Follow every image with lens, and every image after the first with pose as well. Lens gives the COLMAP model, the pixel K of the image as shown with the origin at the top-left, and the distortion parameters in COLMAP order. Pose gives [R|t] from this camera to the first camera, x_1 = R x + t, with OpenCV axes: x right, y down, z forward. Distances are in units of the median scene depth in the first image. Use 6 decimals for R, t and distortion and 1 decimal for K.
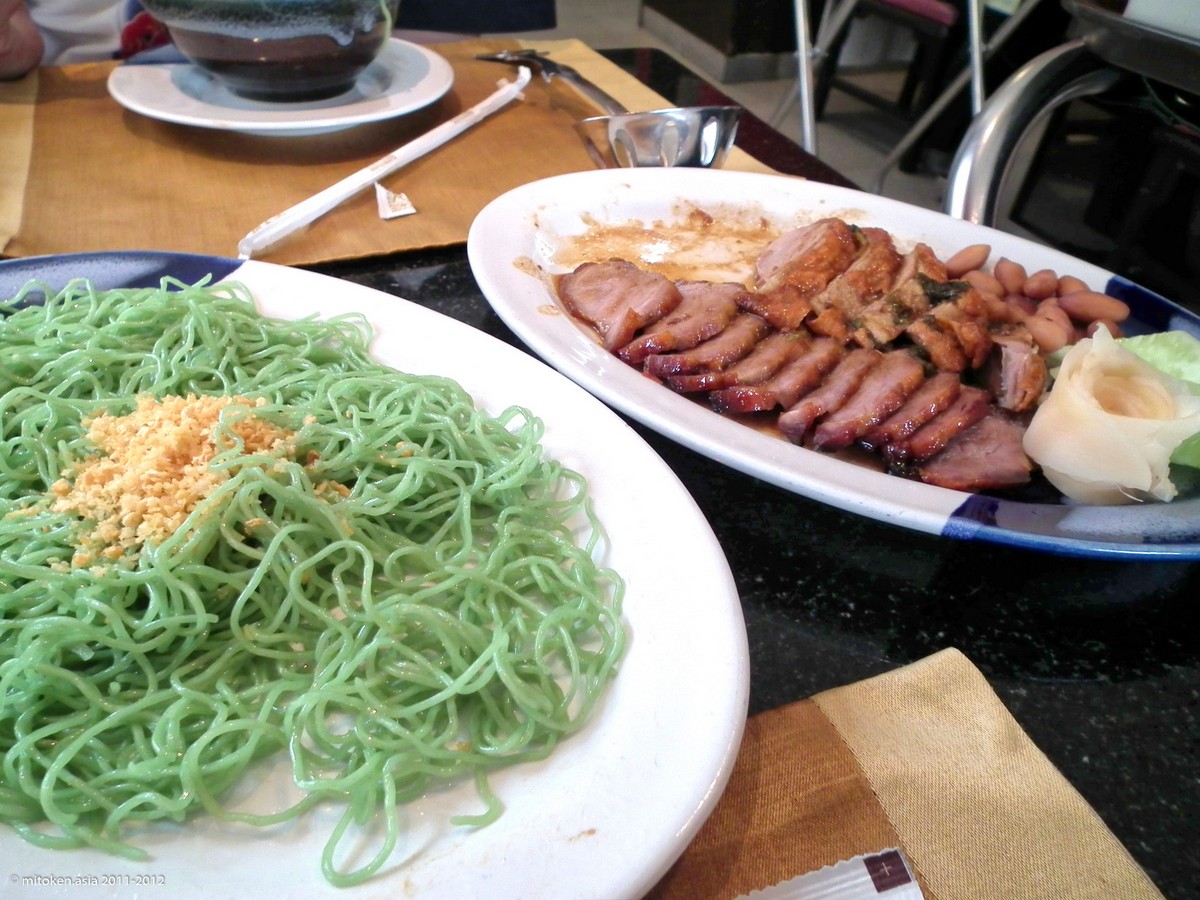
lens RADIAL K [[821.9, 0, 600.0], [0, 821.9, 450.0], [0, 0, 1]] dist [-0.000897, -0.003184]
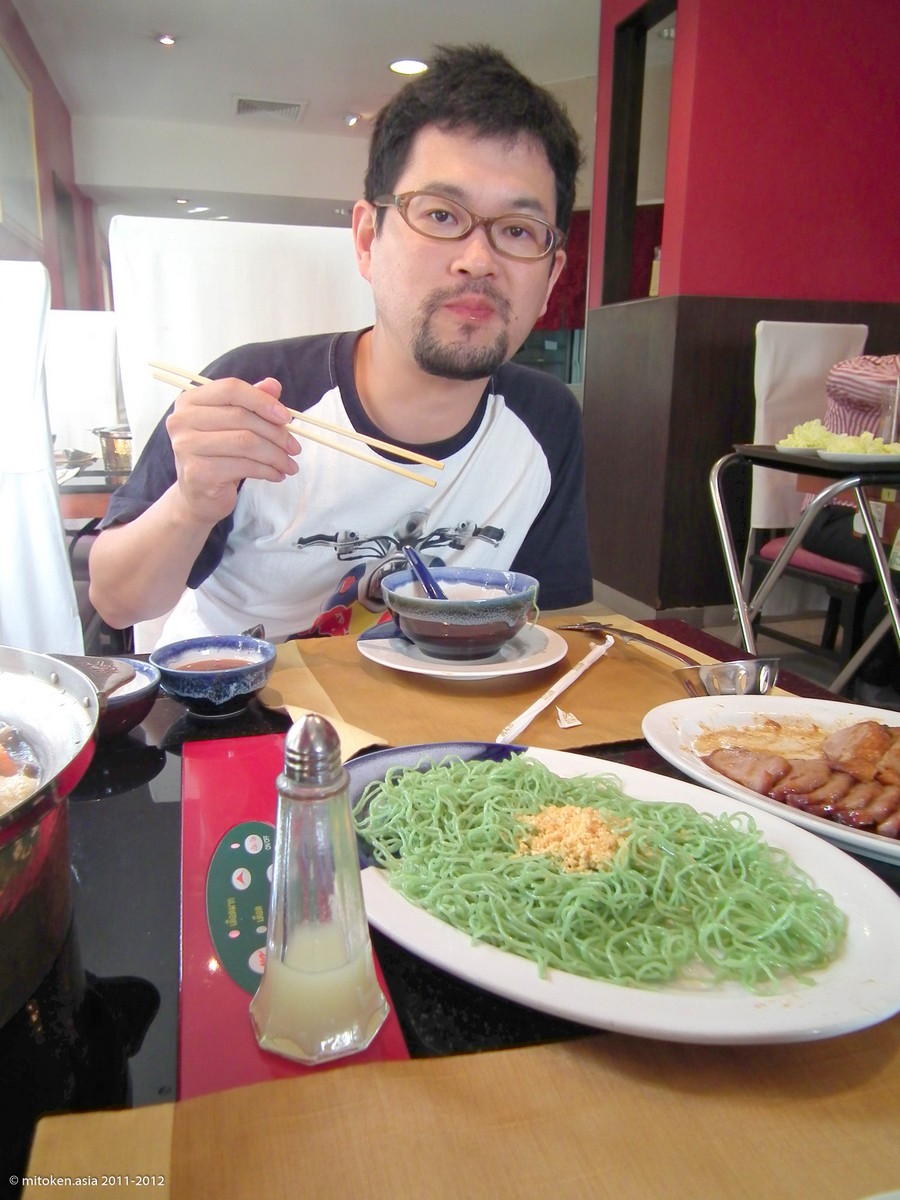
lens RADIAL K [[821.9, 0, 450.0], [0, 821.9, 600.0], [0, 0, 1]] dist [-0.000897, -0.003184]
pose [[0.995709, -0.024395, -0.089269, -0.445740], [-0.017753, 0.896359, -0.442972, 0.271784], [0.090823, 0.442656, 0.892080, -0.725563]]
